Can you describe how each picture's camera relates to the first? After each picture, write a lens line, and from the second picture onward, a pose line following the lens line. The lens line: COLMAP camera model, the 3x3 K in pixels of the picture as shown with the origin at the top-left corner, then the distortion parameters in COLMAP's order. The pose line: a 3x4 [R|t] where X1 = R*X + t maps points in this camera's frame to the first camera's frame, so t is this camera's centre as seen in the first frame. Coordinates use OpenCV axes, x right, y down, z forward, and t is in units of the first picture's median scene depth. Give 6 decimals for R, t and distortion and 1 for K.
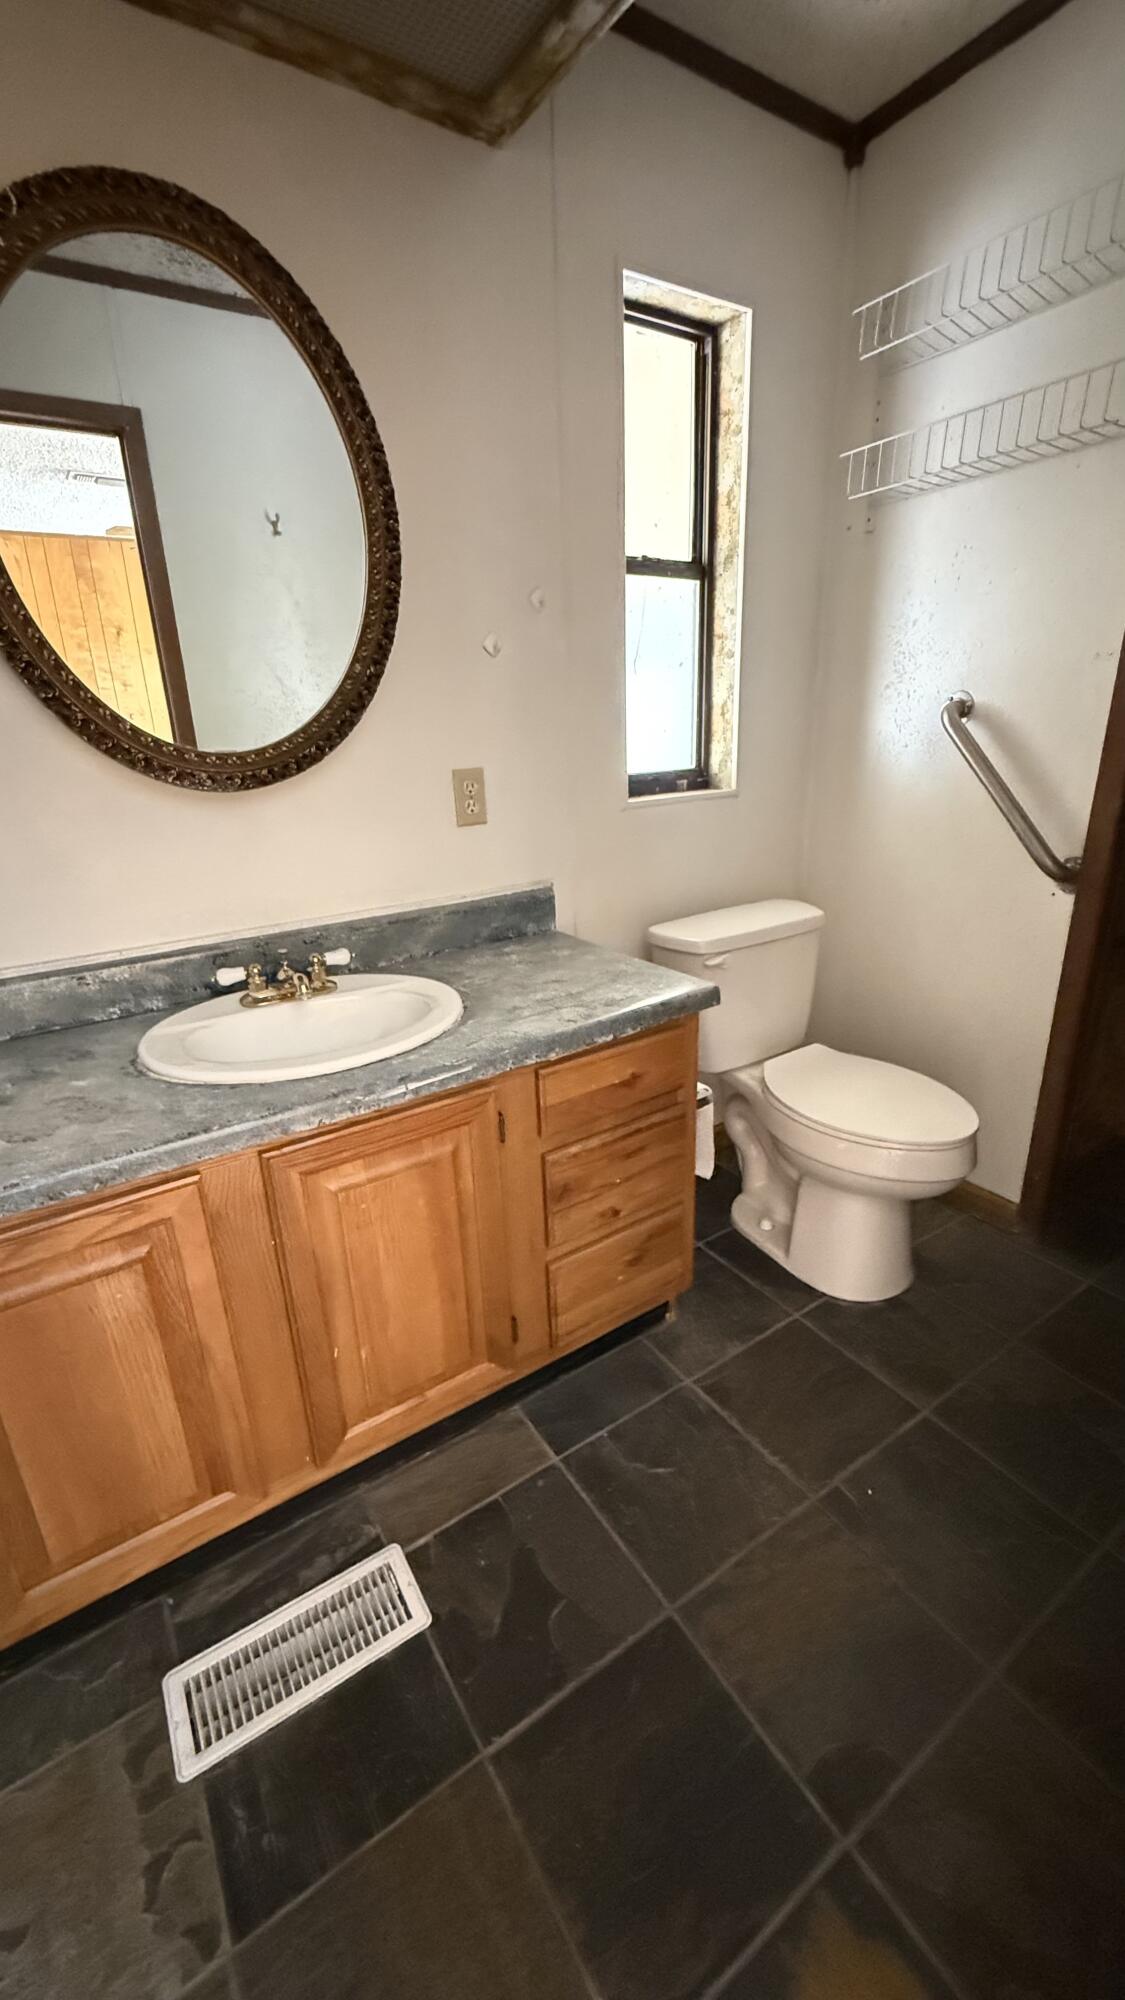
lens RADIAL K [[795.7, 0, 568.2], [0, 795.7, 997.7], [0, 0, 1]] dist [0.000212, -0.000034]
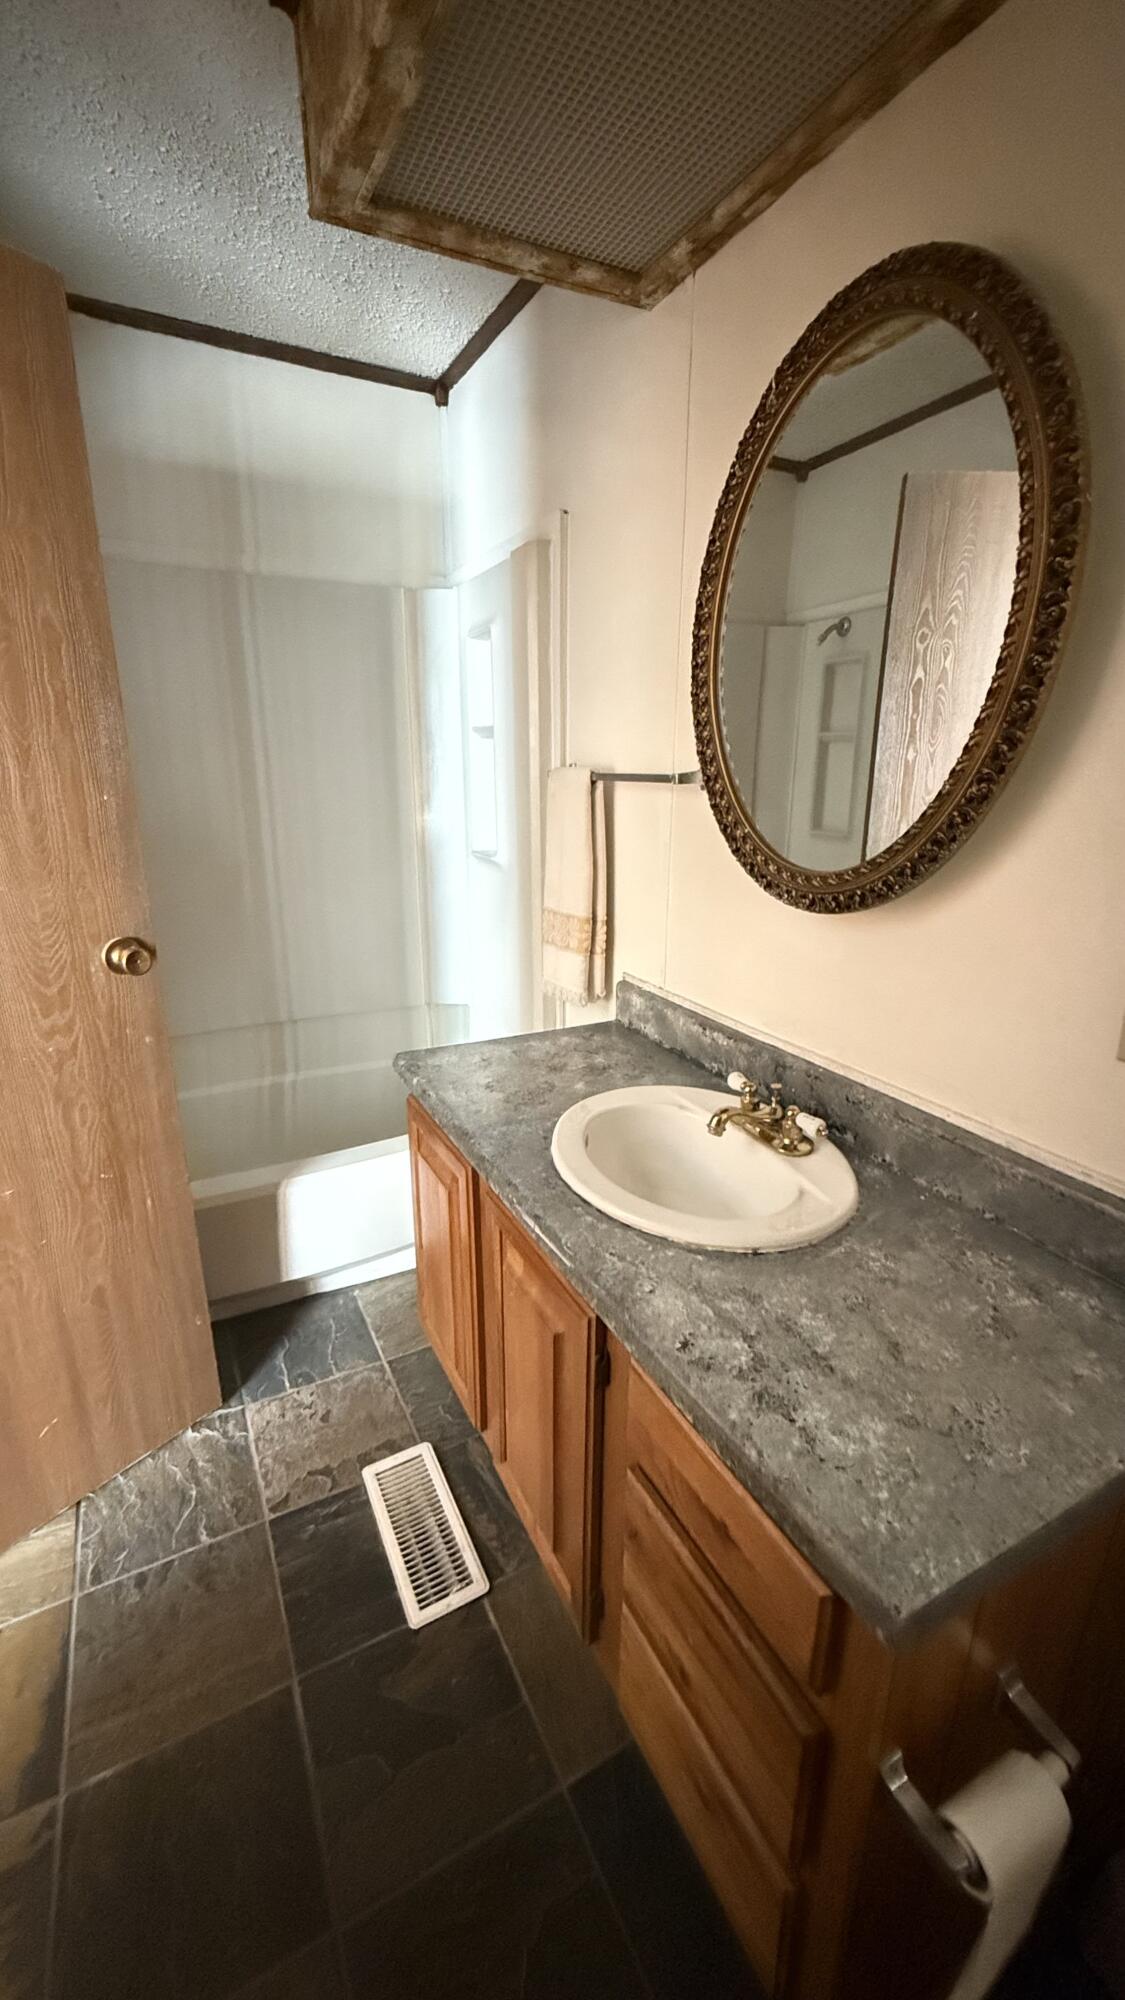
lens RADIAL K [[795.7, 0, 568.5], [0, 795.7, 1000.7], [0, 0, 1]] dist [0.000212, -0.000034]
pose [[-0.100176, 0.313046, -0.944440, 0.513241], [-0.334160, 0.883495, 0.328289, -0.382071], [0.937178, 0.348481, 0.016102, 0.771258]]
